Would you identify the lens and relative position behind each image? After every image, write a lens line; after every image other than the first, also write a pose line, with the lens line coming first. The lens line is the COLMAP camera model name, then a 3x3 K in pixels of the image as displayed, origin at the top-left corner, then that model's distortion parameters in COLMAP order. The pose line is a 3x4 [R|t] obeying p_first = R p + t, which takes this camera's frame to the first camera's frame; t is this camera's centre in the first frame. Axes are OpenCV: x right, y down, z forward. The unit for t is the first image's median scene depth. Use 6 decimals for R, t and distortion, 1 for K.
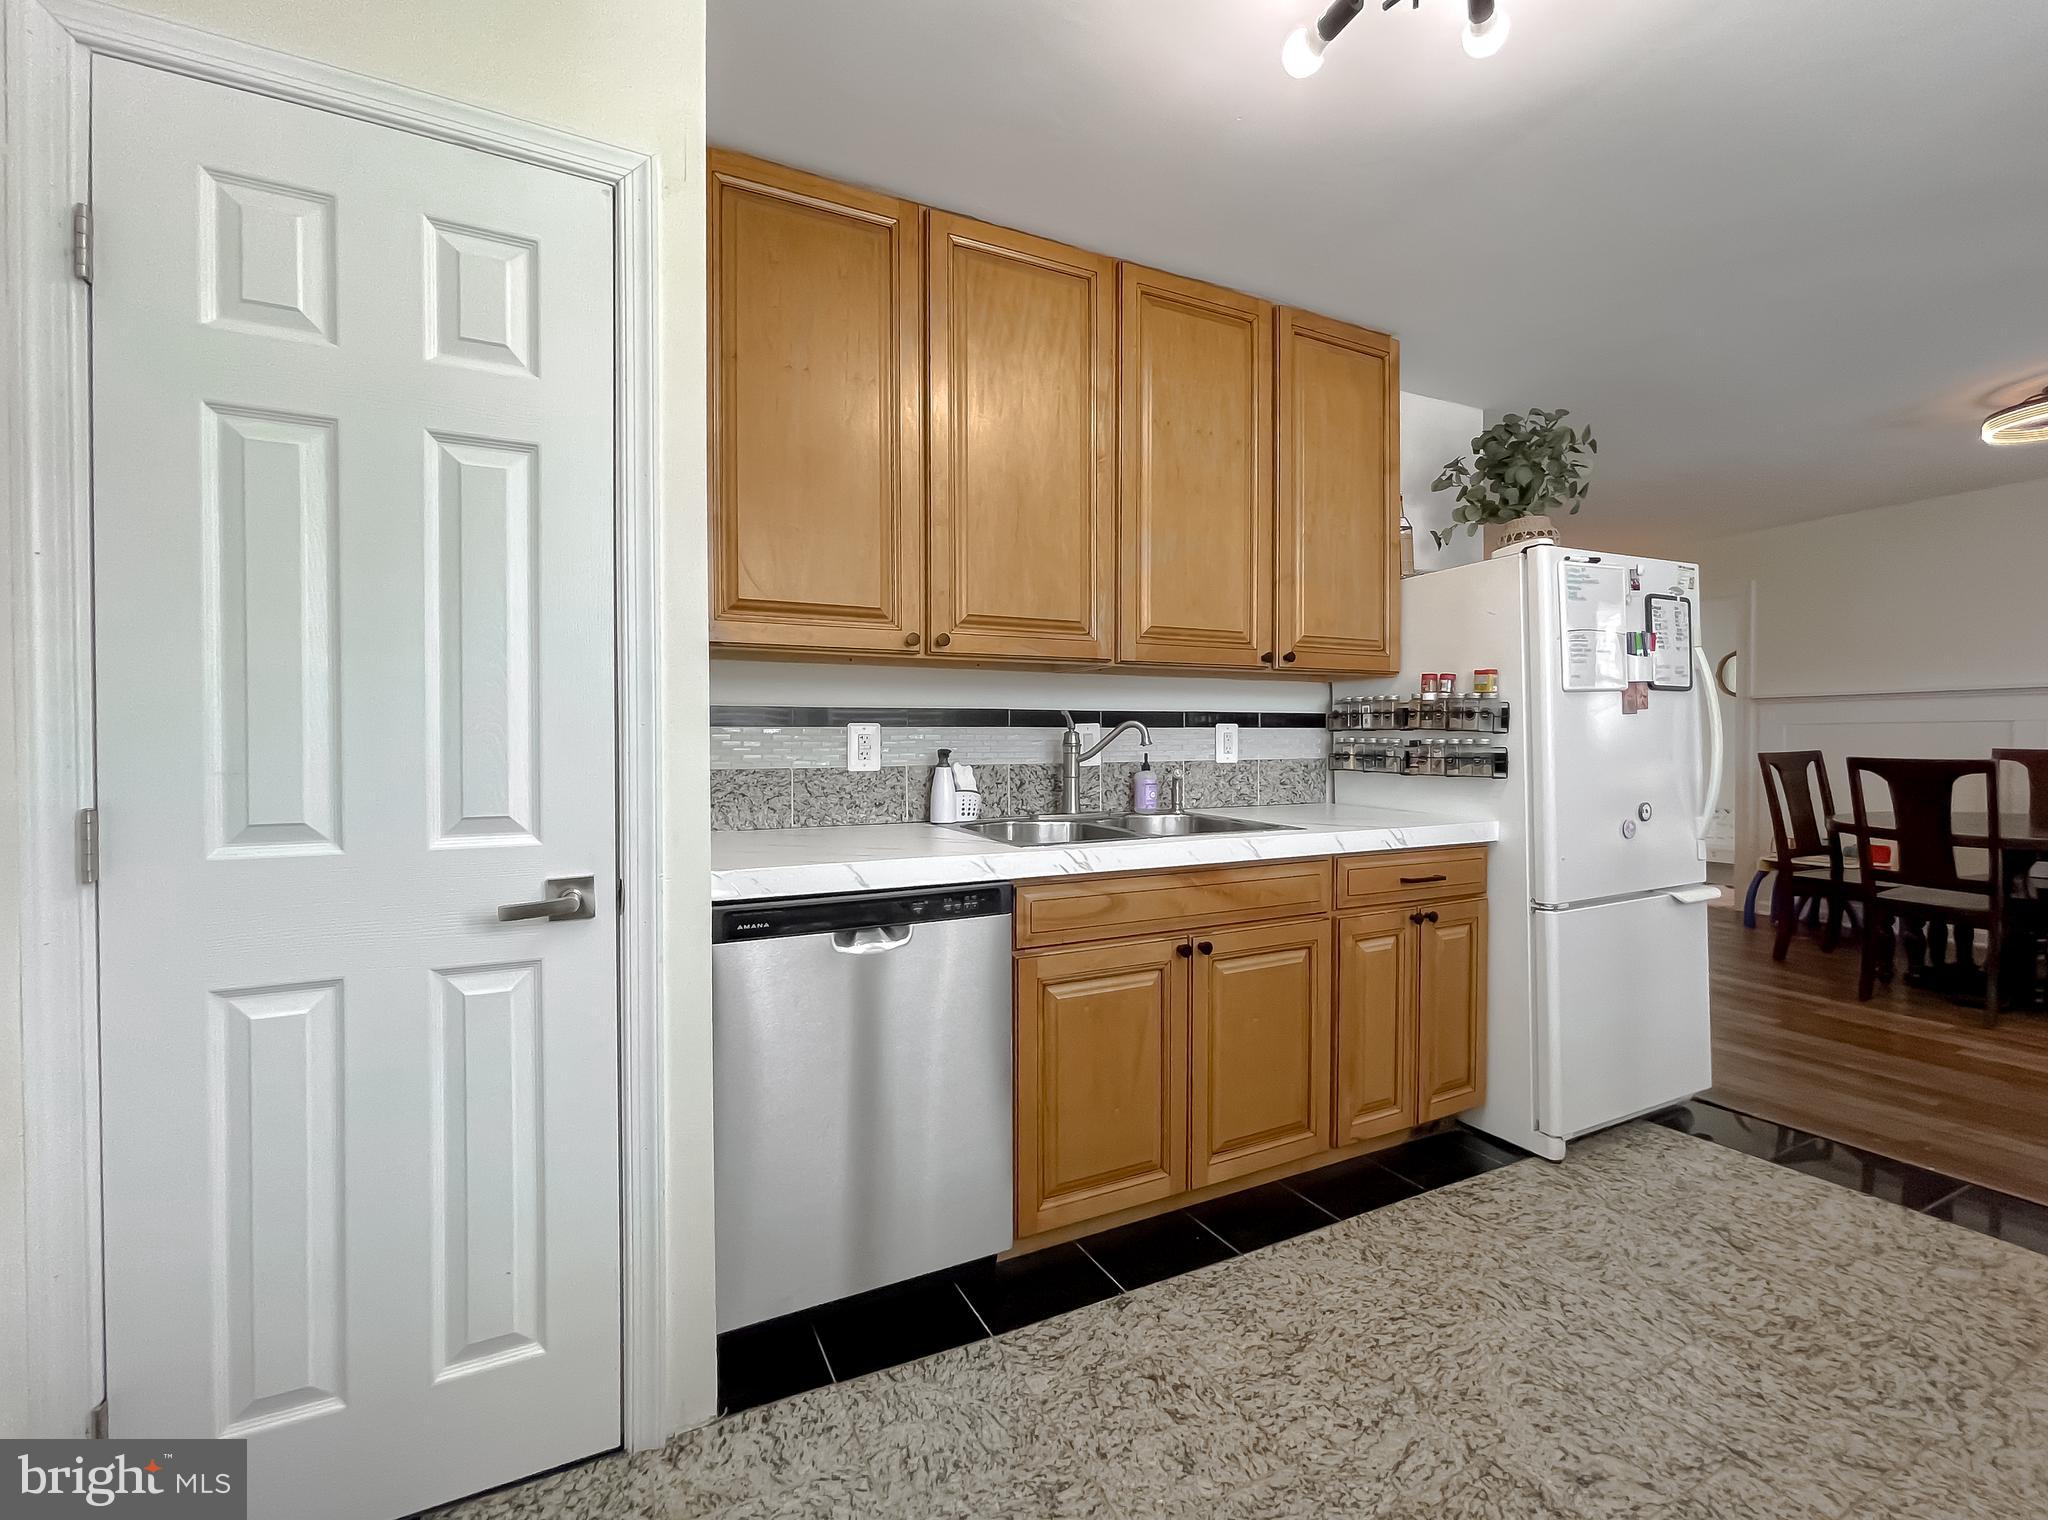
lens RADIAL K [[870.9, 0, 1014.7], [0, 870.9, 752.3], [0, 0, 1]] dist [0.000888, 0.000990]
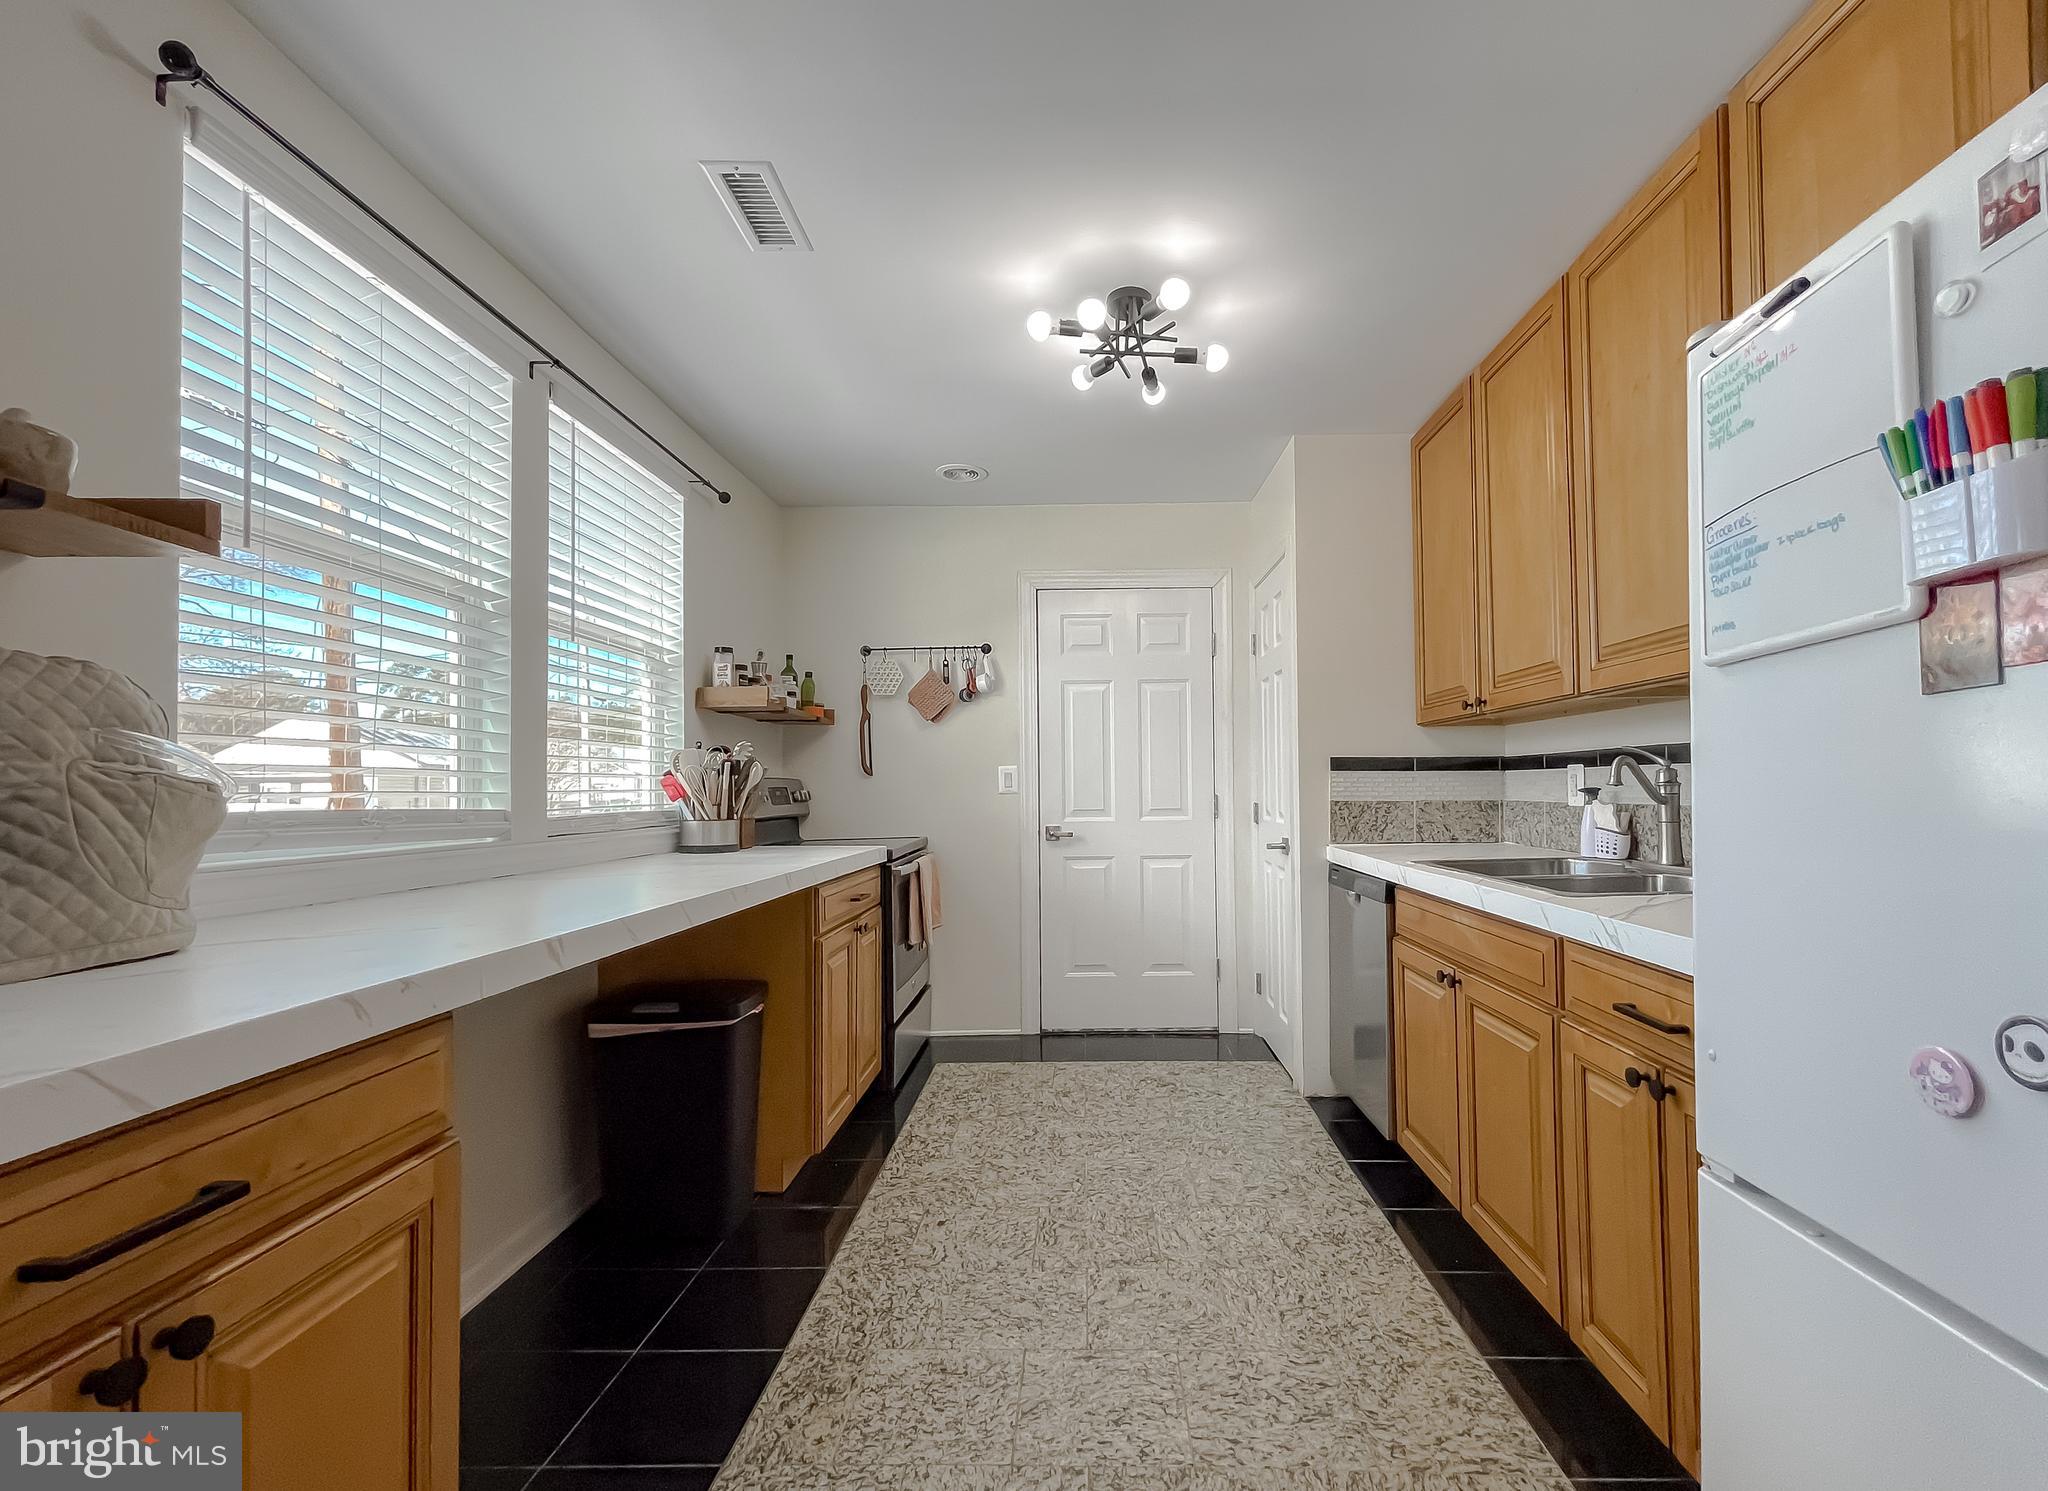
lens RADIAL K [[889.0, 0, 1071.5], [0, 889.0, 776.7], [0, 0, 1]] dist [-0.003624, -0.000071]
pose [[-0.454502, -0.001614, -0.890744, 1.300827], [0.001010, 0.999997, -0.002327, -0.017096], [0.890745, -0.001958, -0.454499, 1.026169]]
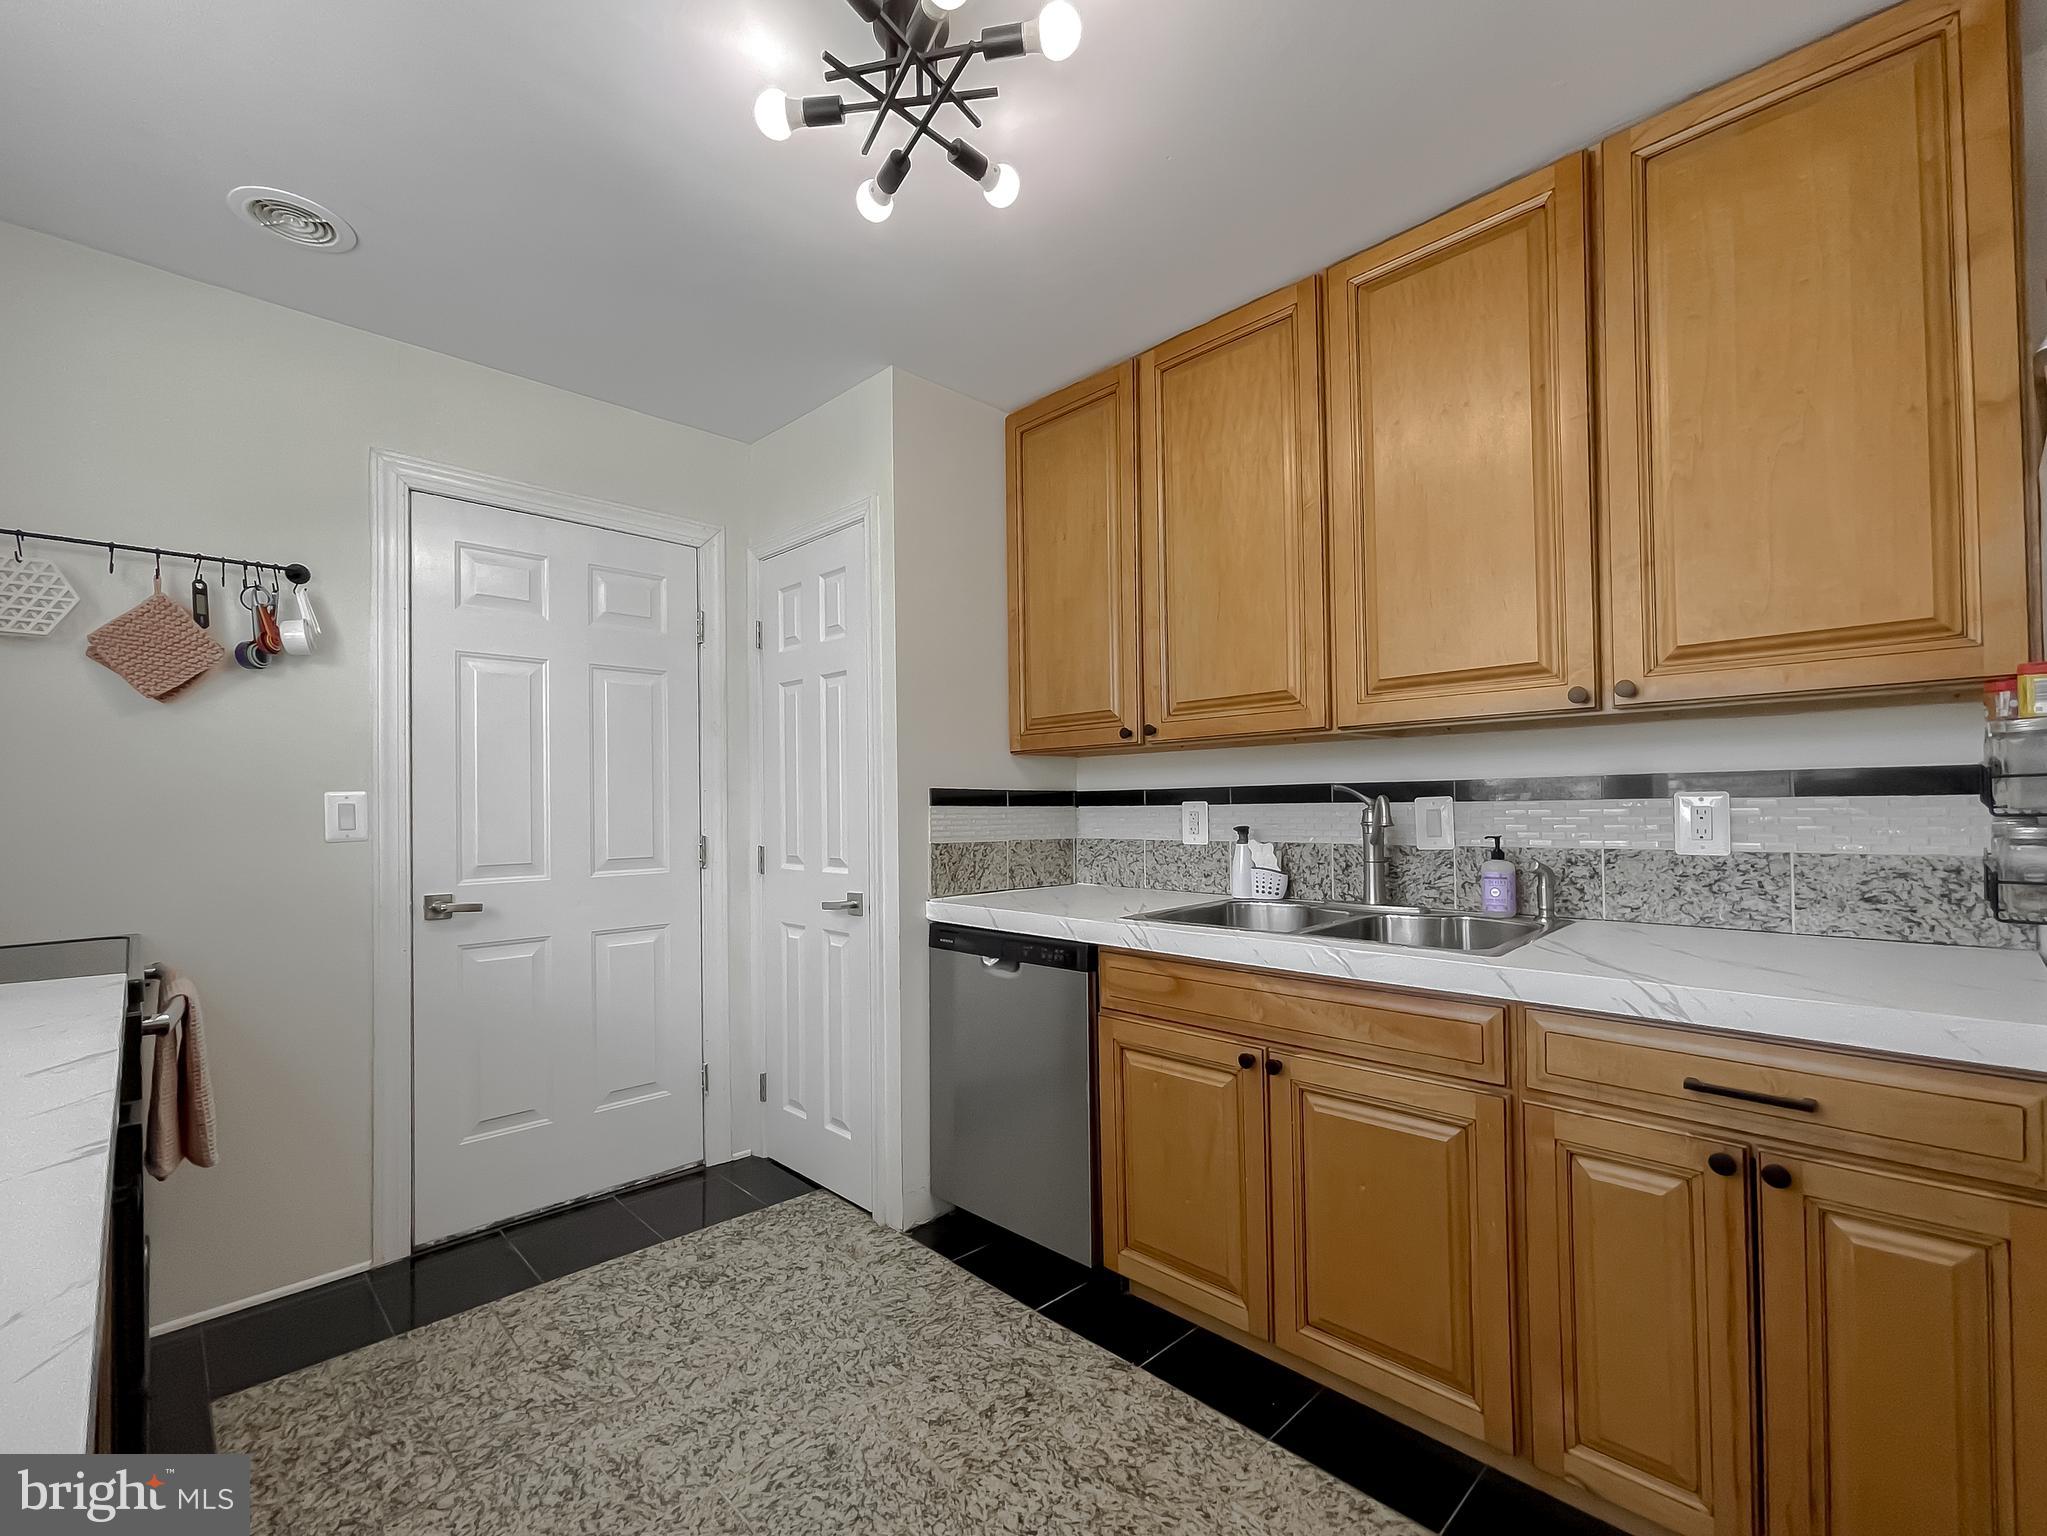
lens RADIAL K [[905.7, 0, 1020.5], [0, 905.7, 795.2], [0, 0, 1]] dist [-0.001663, 0.006853]
pose [[0.312810, -0.012361, -0.949735, 0.942618], [-0.002299, 0.999903, -0.013771, -0.027364], [0.949813, 0.006492, 0.312751, 0.460601]]
